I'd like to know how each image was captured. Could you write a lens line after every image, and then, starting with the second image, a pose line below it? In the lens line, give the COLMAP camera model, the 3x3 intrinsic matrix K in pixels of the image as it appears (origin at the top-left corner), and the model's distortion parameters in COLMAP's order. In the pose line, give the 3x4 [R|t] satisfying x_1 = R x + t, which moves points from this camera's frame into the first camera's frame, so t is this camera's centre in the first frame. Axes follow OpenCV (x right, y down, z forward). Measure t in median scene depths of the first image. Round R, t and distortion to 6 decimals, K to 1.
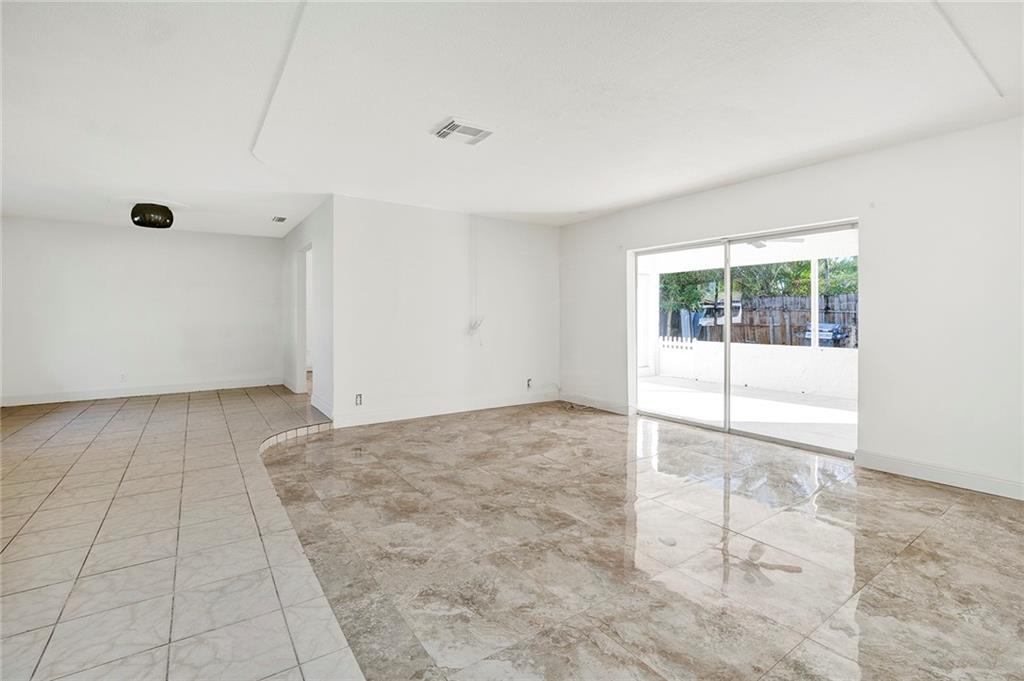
lens RADIAL K [[474.8, 0, 512.2], [0, 474.8, 326.4], [0, 0, 1]] dist [-0.019673, 0.000255]
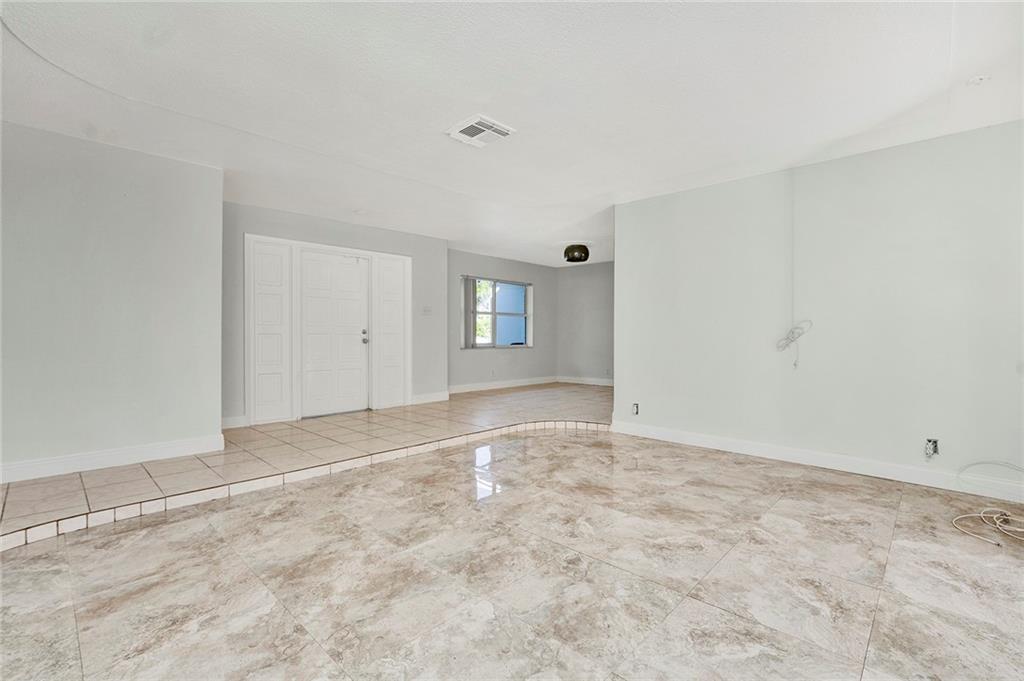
lens RADIAL K [[460.8, 0, 506.6], [0, 460.8, 343.0], [0, 0, 1]] dist [-0.018355, -0.000337]
pose [[0.180249, 0.021790, -0.983380, 0.949899], [-0.022325, 0.999588, 0.018057, 0.012840], [0.983368, 0.018699, 0.180661, 0.971140]]
